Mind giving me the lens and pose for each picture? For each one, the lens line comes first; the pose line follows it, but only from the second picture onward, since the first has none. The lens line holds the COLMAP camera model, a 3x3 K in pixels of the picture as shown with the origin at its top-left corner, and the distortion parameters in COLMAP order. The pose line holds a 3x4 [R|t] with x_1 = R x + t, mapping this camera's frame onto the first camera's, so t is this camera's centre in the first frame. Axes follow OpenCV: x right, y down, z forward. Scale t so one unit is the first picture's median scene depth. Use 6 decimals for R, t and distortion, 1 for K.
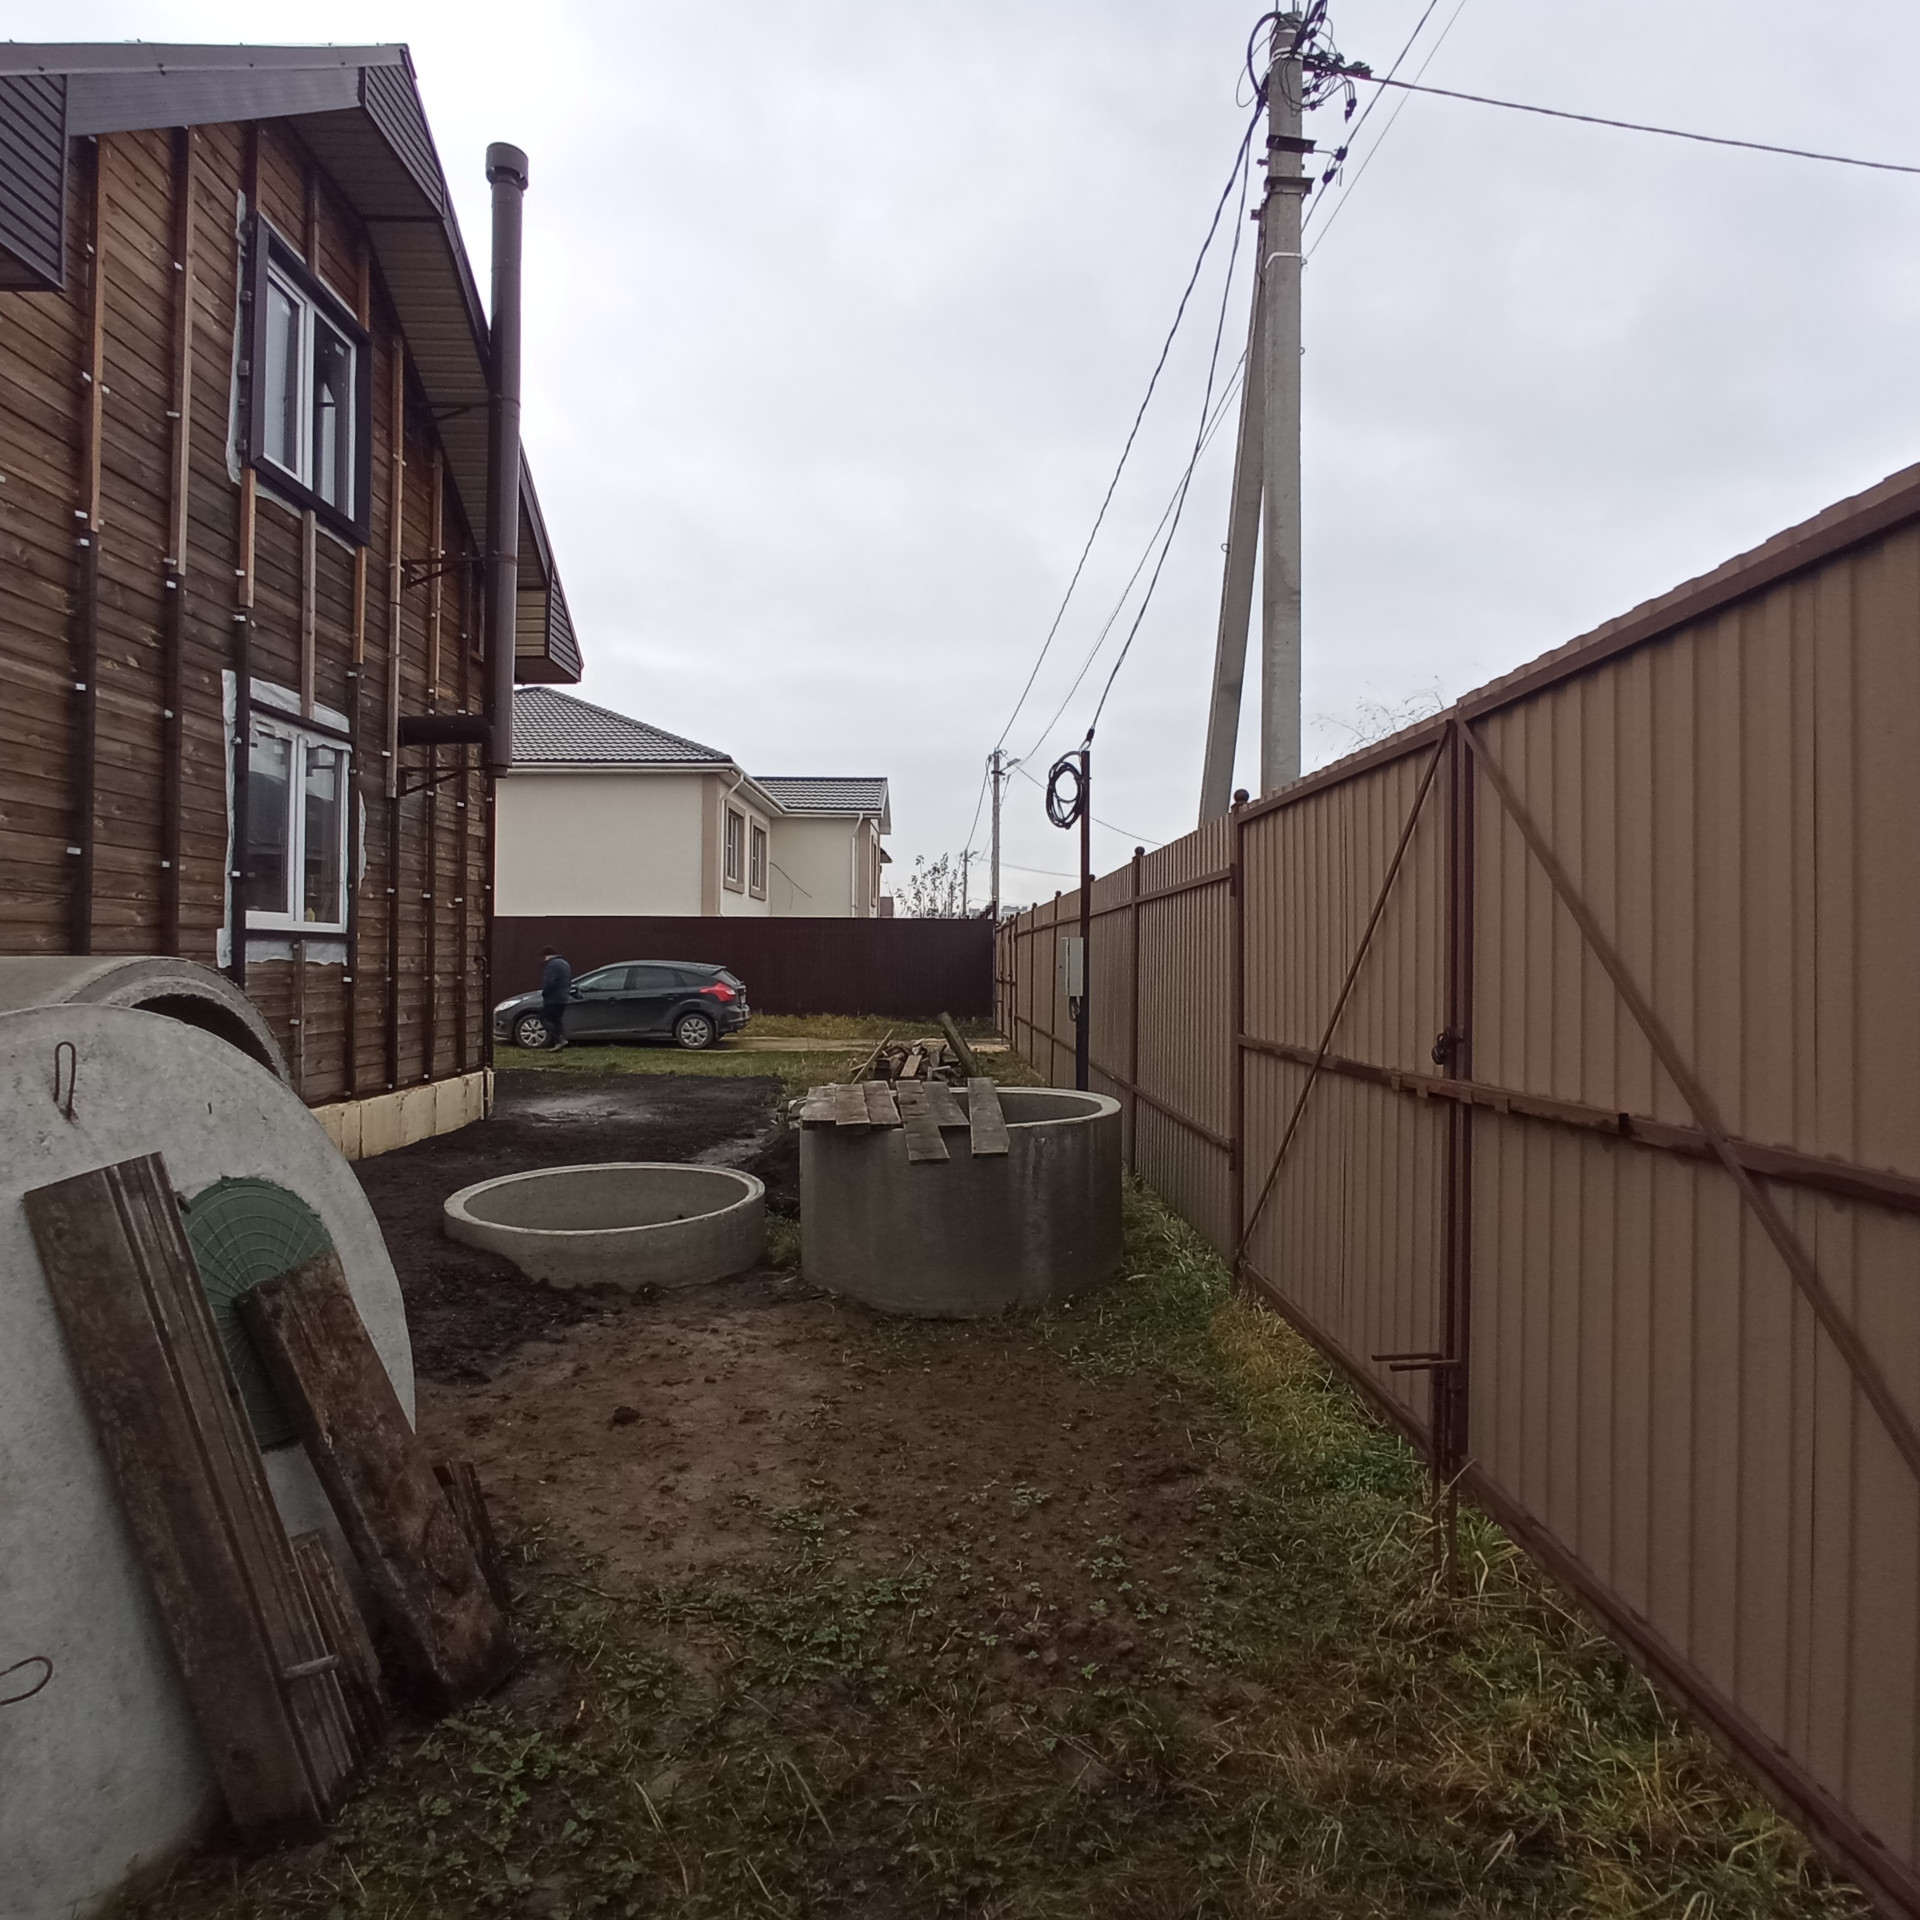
lens RADIAL K [[1145.3, 0, 952.8], [0, 1145.3, 962.4], [0, 0, 1]] dist [-0.038660, 0.018895]
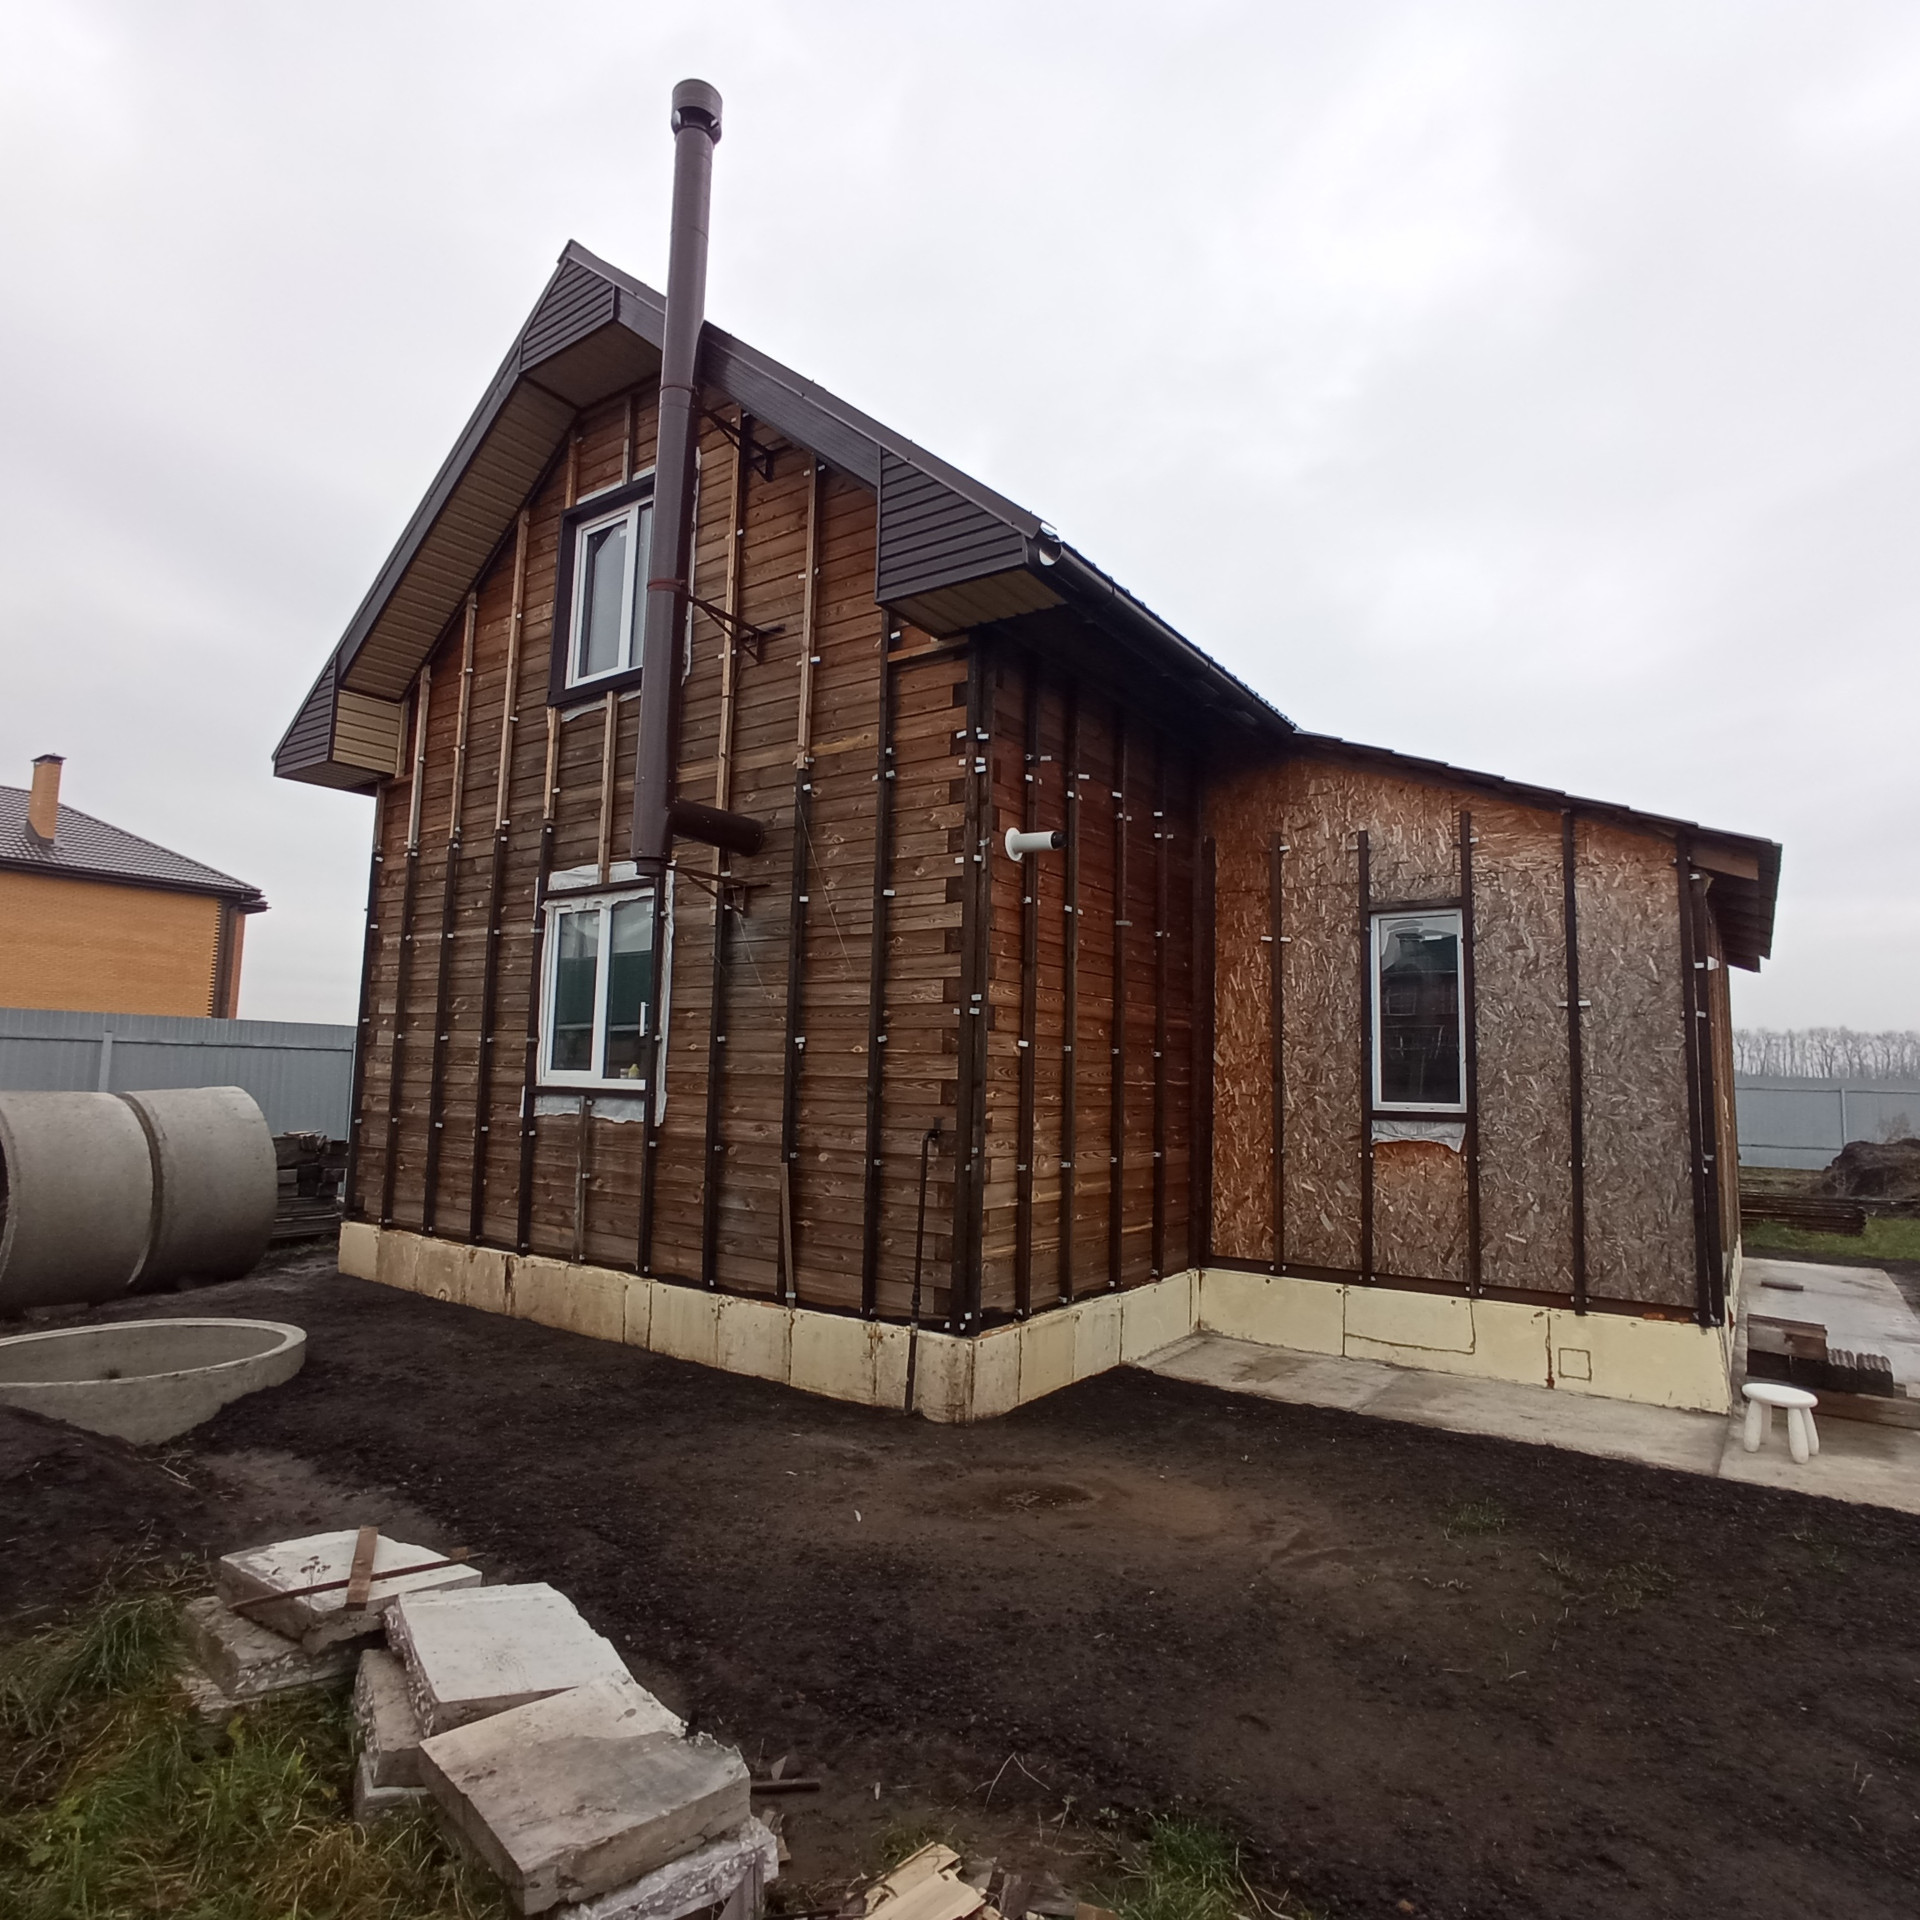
lens RADIAL K [[1152.6, 0, 947.3], [0, 1152.6, 960.2], [0, 0, 1]] dist [-0.063146, 0.049489]
pose [[-0.578026, -0.106611, -0.809024, 0.104094], [-0.029300, 0.993501, -0.109987, -0.041110], [0.815492, -0.039871, -0.577393, 2.023497]]
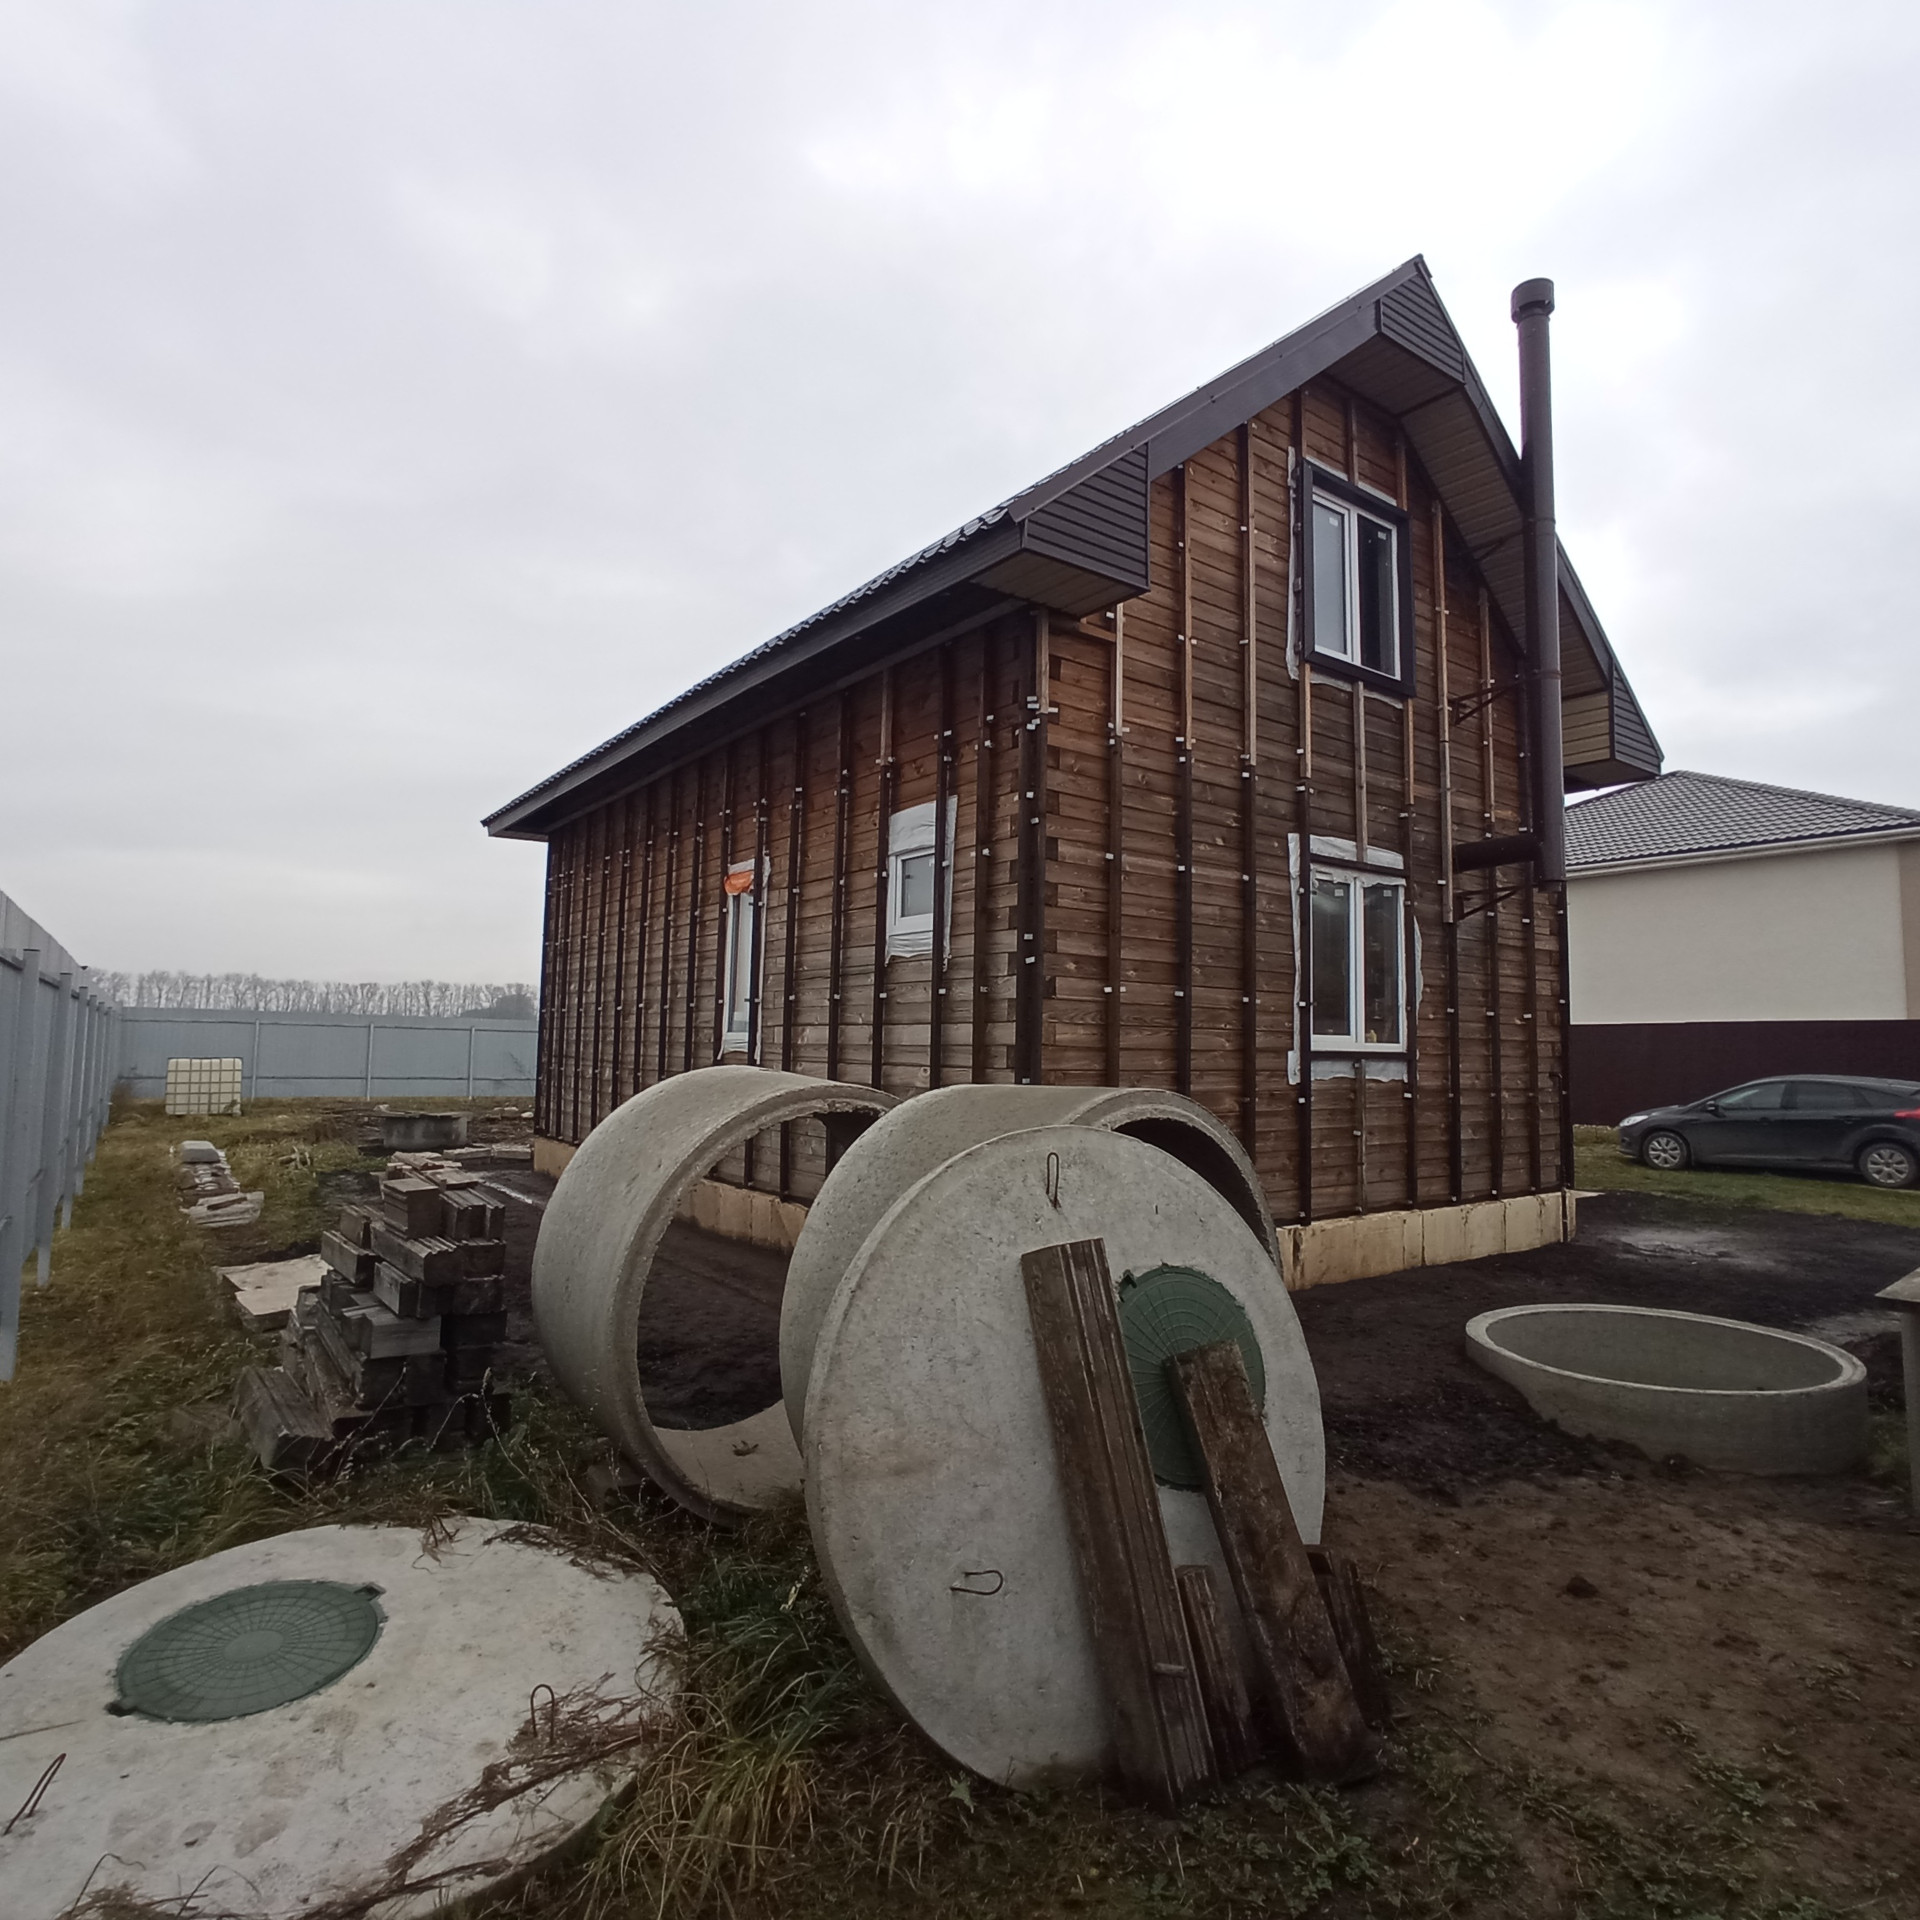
lens RADIAL K [[1152.6, 0, 947.3], [0, 1152.6, 960.2], [0, 0, 1]] dist [-0.063146, 0.049489]
pose [[0.588687, -0.064040, -0.805820, 0.106028], [-0.012375, 0.996026, -0.088197, -0.013787], [0.808266, 0.061893, 0.585555, 0.004207]]
